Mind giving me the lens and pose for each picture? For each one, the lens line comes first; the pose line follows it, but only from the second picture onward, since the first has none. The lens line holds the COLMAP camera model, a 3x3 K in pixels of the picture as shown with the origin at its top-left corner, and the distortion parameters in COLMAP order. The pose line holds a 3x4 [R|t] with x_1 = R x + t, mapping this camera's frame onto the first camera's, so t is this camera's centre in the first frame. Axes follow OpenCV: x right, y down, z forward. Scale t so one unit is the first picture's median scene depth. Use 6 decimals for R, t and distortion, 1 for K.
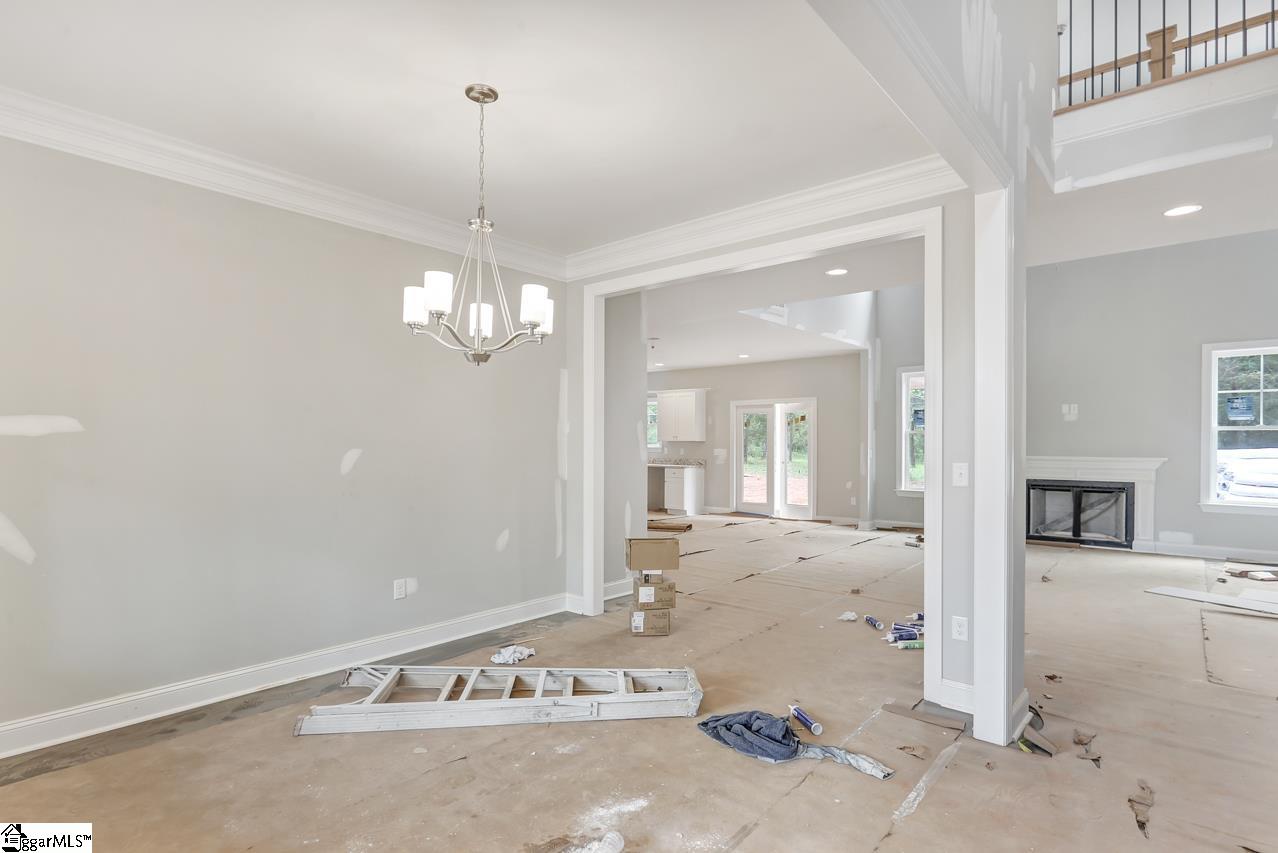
lens RADIAL K [[650.4, 0, 632.9], [0, 650.4, 443.7], [0, 0, 1]] dist [0.000257, 0.000003]
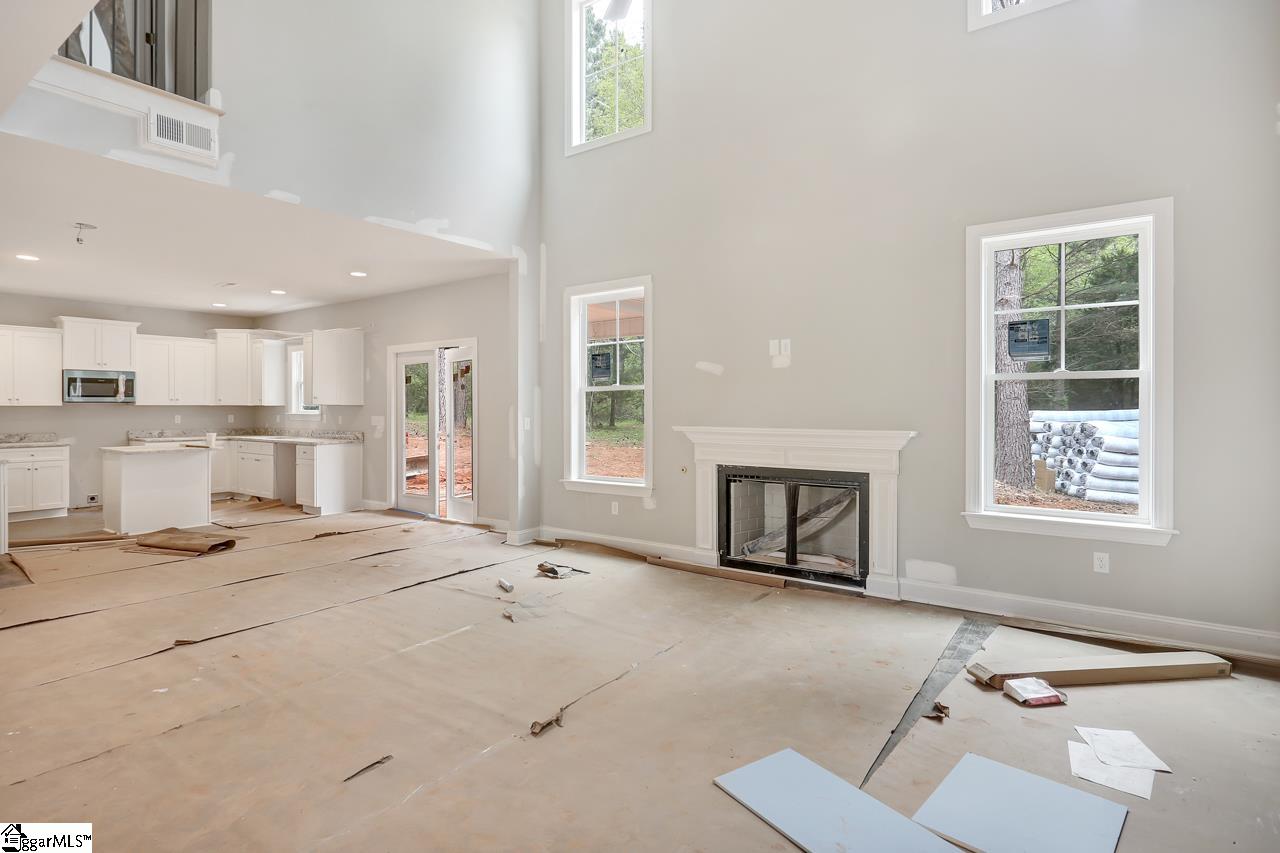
lens RADIAL K [[646.8, 0, 627.8], [0, 646.8, 406.1], [0, 0, 1]] dist [-0.001937, -0.000306]
pose [[0.997031, -0.006674, 0.076713, 1.013752], [0.006628, 0.999978, 0.000857, -0.003358], [-0.076717, -0.000346, 0.997053, 0.880070]]
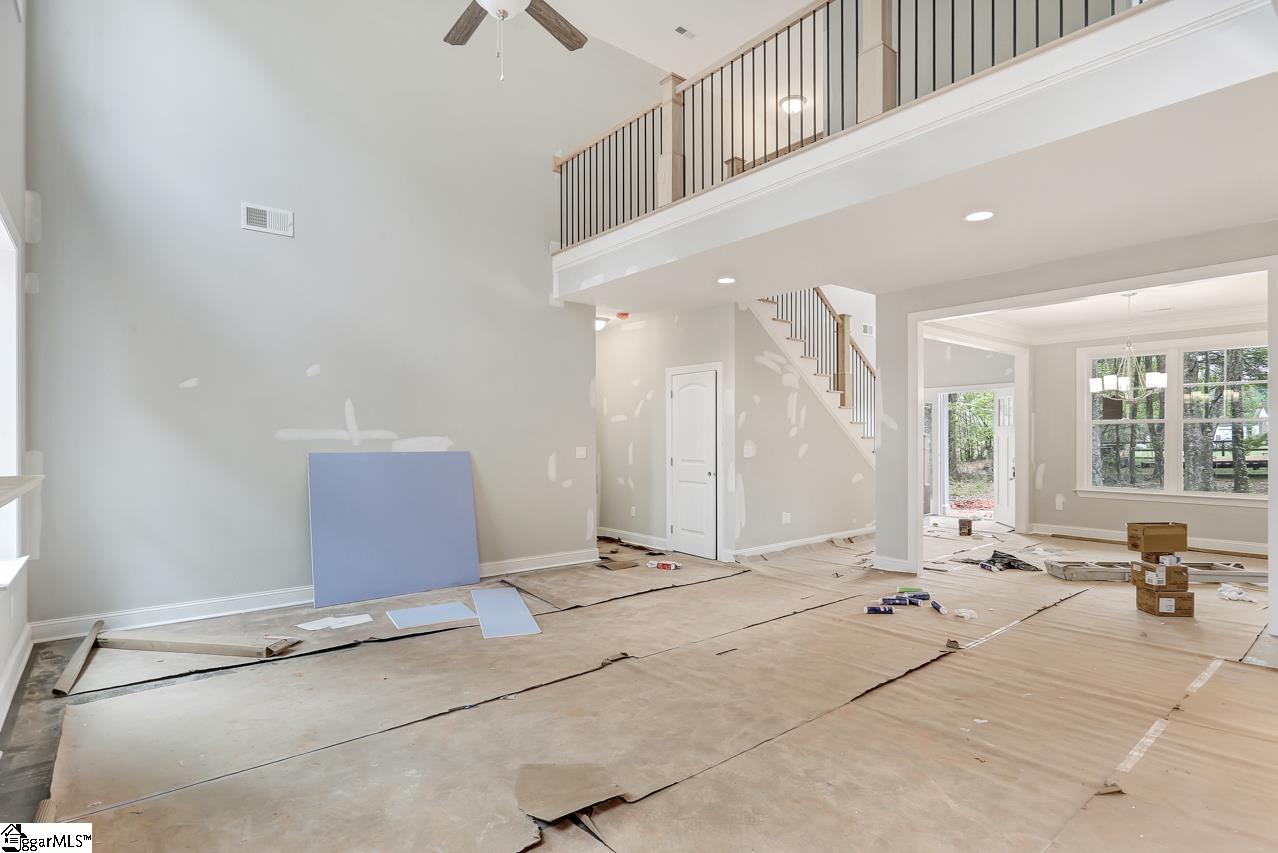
lens RADIAL K [[636.6, 0, 634.3], [0, 636.6, 438.9], [0, 0, 1]] dist [-0.000114, -0.000299]
pose [[-0.985190, -0.000321, 0.171466, 0.796961], [-0.000505, 0.999999, -0.001027, 0.003035], [-0.171465, -0.001098, -0.985190, 2.448823]]
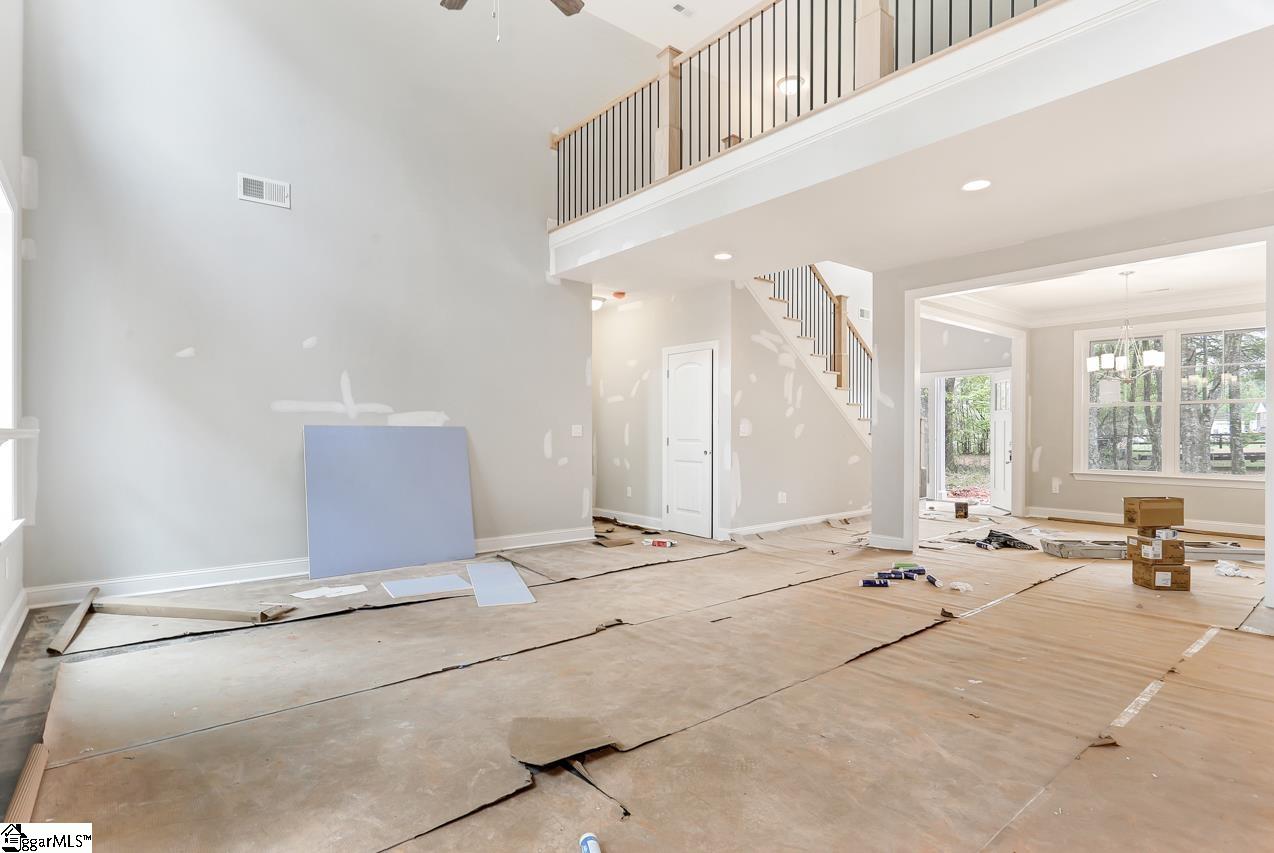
lens RADIAL K [[635.9, 0, 629.7], [0, 635.9, 432.7], [0, 0, 1]] dist [-0.000899, 0.000250]
pose [[-0.984760, -0.004583, 0.173860, 0.794611], [-0.004635, 0.999989, 0.000104, 0.042204], [-0.173859, -0.000704, -0.984770, 2.446161]]
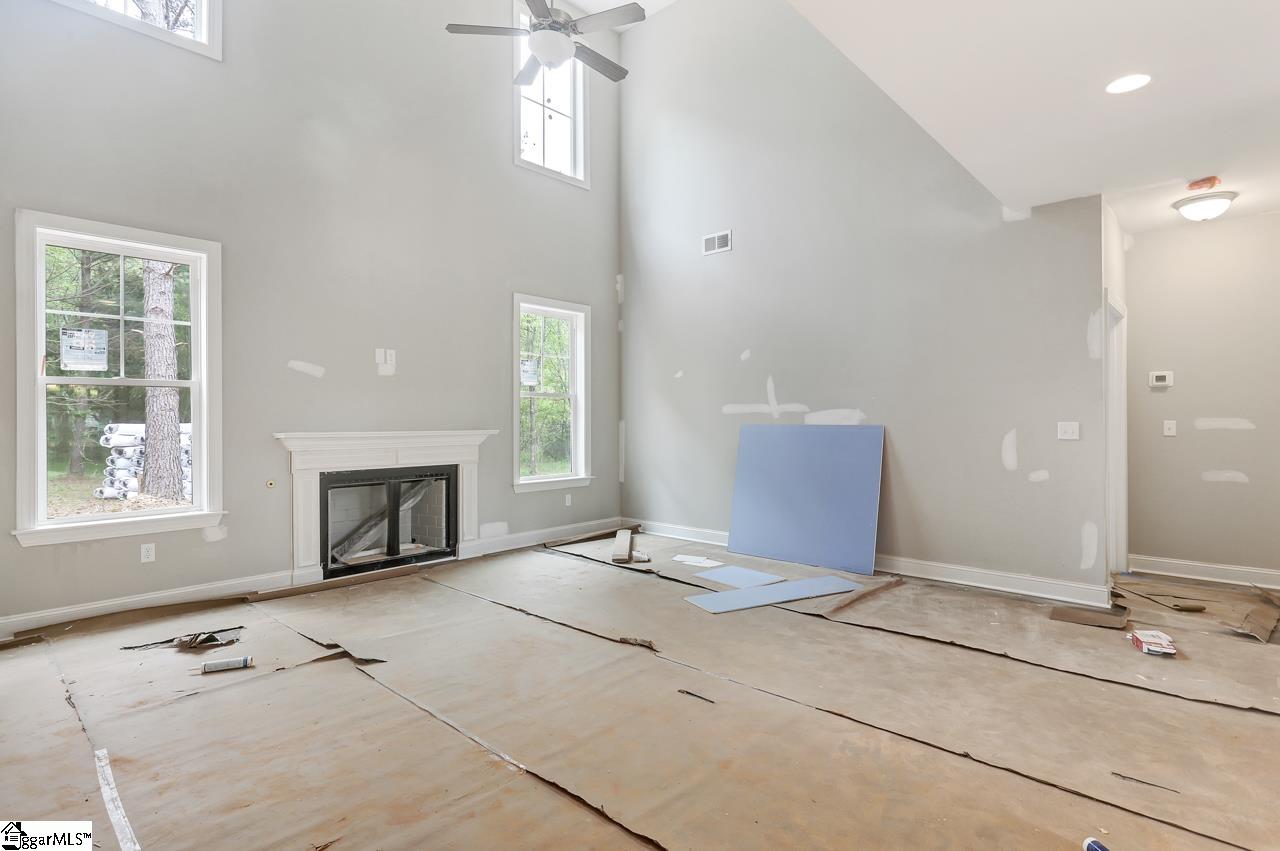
lens RADIAL K [[637.8, 0, 637.4], [0, 637.8, 419.8], [0, 0, 1]] dist [-0.012000, -0.000274]
pose [[0.033219, -0.003189, 0.999443, 0.119889], [0.002159, 0.999993, 0.003119, 0.014494], [-0.999446, 0.002055, 0.033225, 1.520894]]
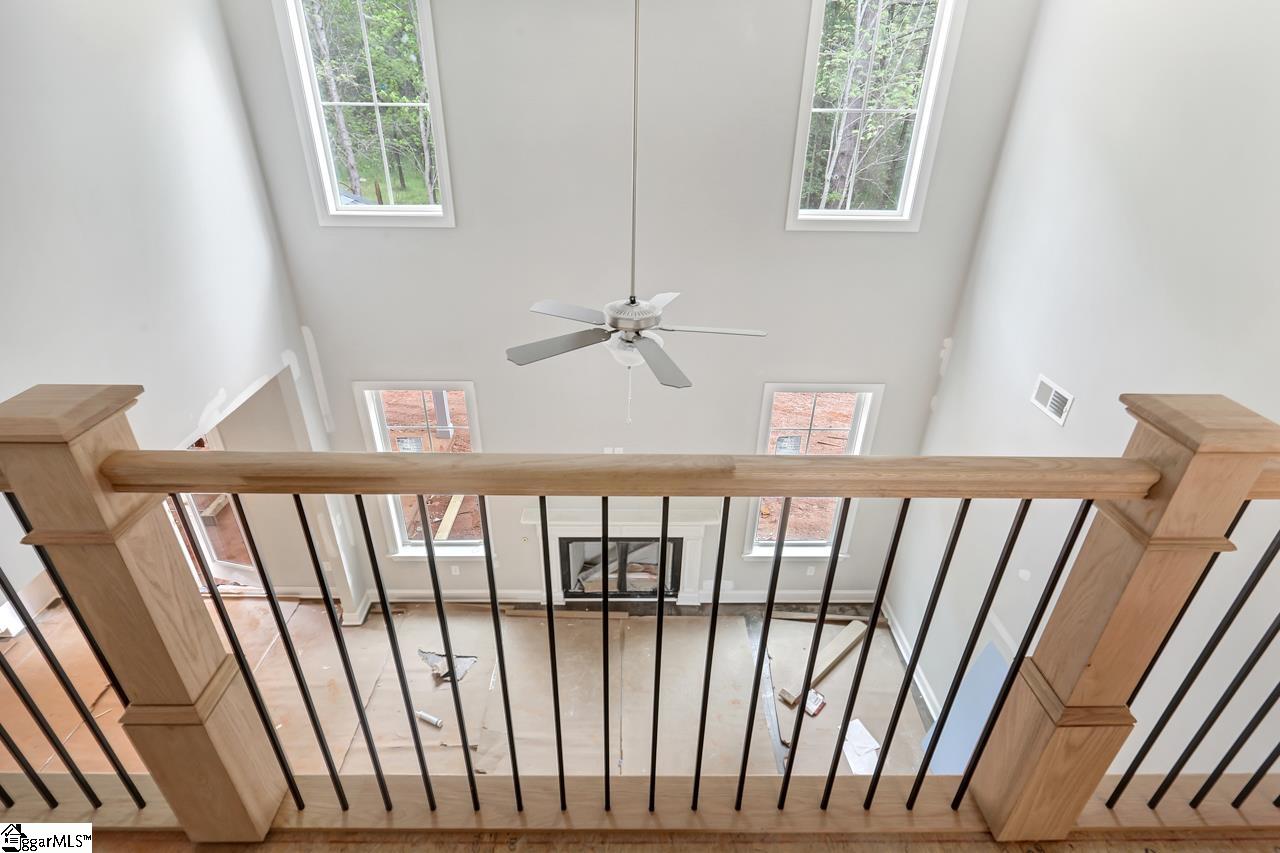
lens RADIAL K [[633.6, 0, 634.0], [0, 633.6, 420.8], [0, 0, 1]] dist [-0.002860, -0.000176]
pose [[0.752695, -0.307211, 0.582299, 0.631971], [-0.009197, 0.879463, 0.475878, -0.841985], [-0.658306, -0.363546, 0.659142, 1.146290]]
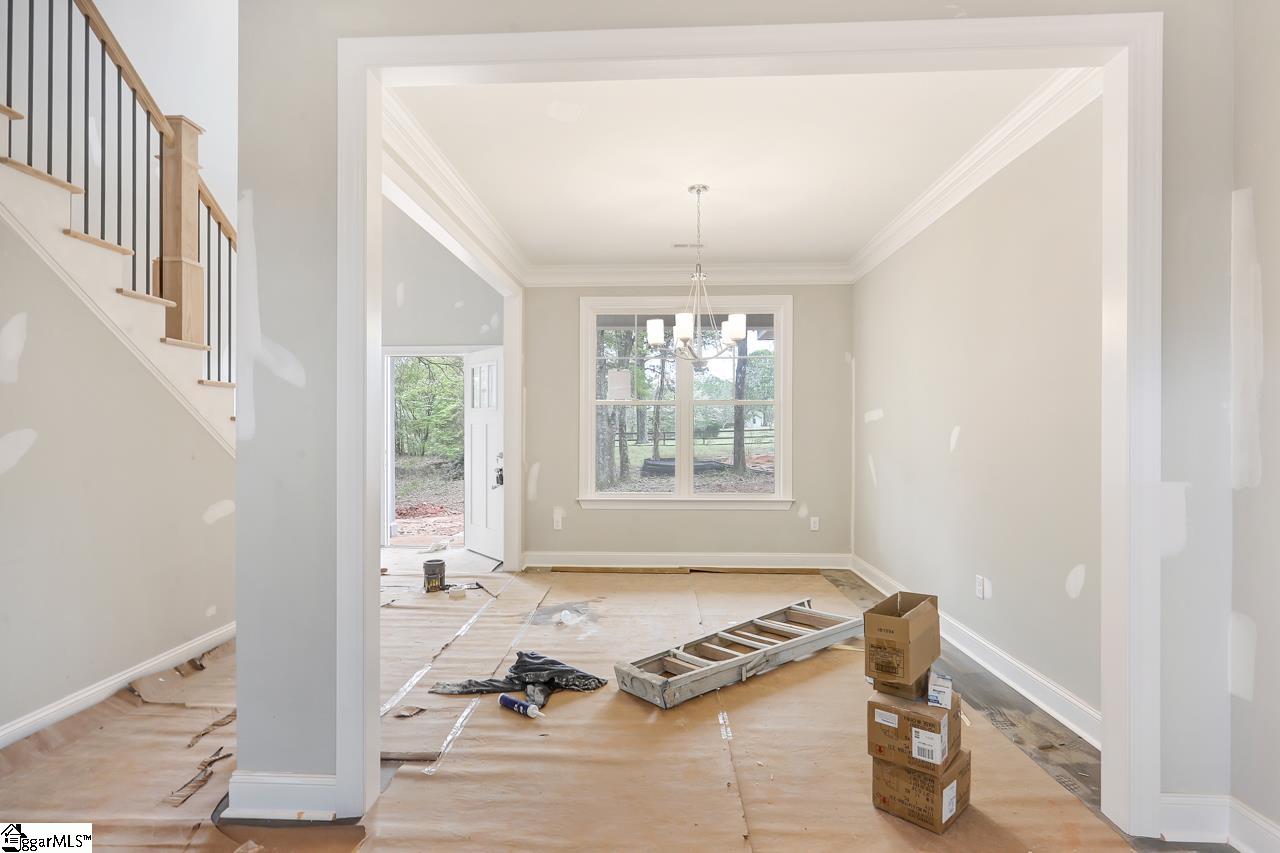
lens RADIAL K [[645.6, 0, 632.9], [0, 645.6, 432.2], [0, 0, 1]] dist [-0.002592, -0.000370]
pose [[-0.786754, -0.002140, -0.617263, 0.548738], [-0.000749, 0.999997, -0.002513, 0.017815], [0.617266, -0.001515, -0.786753, 1.403307]]
